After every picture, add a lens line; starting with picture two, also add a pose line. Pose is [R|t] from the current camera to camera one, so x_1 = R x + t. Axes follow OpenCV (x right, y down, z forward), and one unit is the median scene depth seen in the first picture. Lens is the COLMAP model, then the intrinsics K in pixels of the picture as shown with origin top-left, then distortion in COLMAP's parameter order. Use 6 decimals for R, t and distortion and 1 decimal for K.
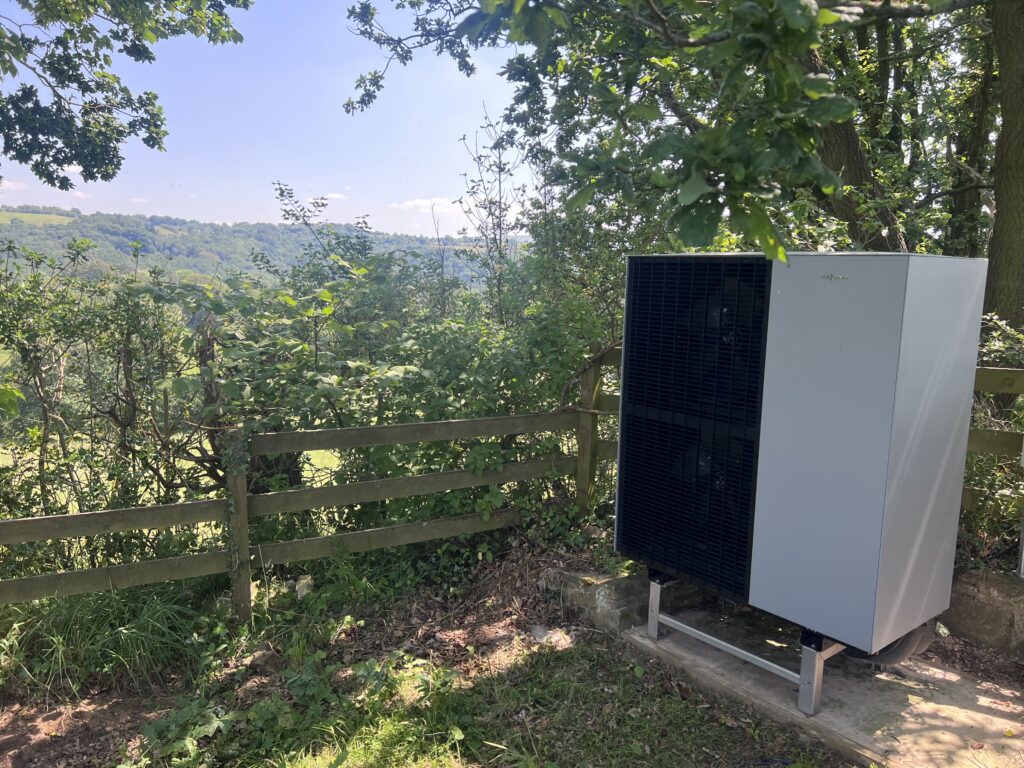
lens RADIAL K [[775.9, 0, 514.2], [0, 775.9, 383.3], [0, 0, 1]] dist [0.065338, -0.073624]
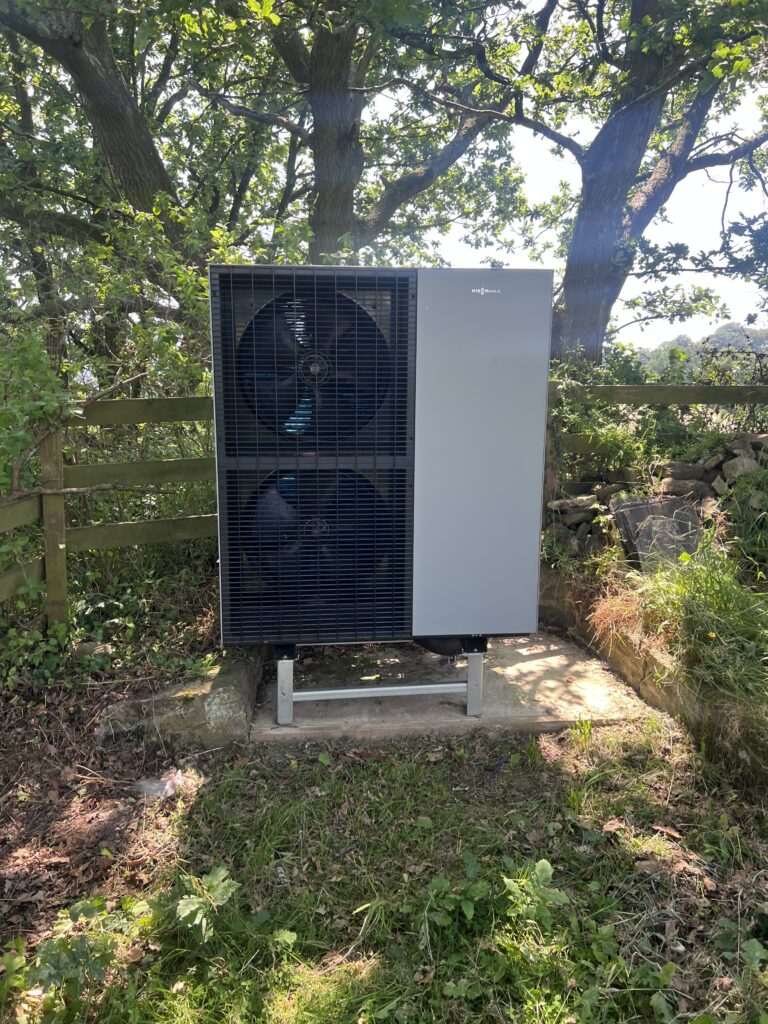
lens RADIAL K [[775.9, 0, 382.4], [0, 775.9, 509.2], [0, 0, 1]] dist [0.065338, -0.073624]
pose [[0.534890, -0.173876, 0.826837, -0.442265], [0.121024, 0.984272, 0.128691, -0.003550], [-0.836209, 0.031232, 0.547521, 0.444445]]
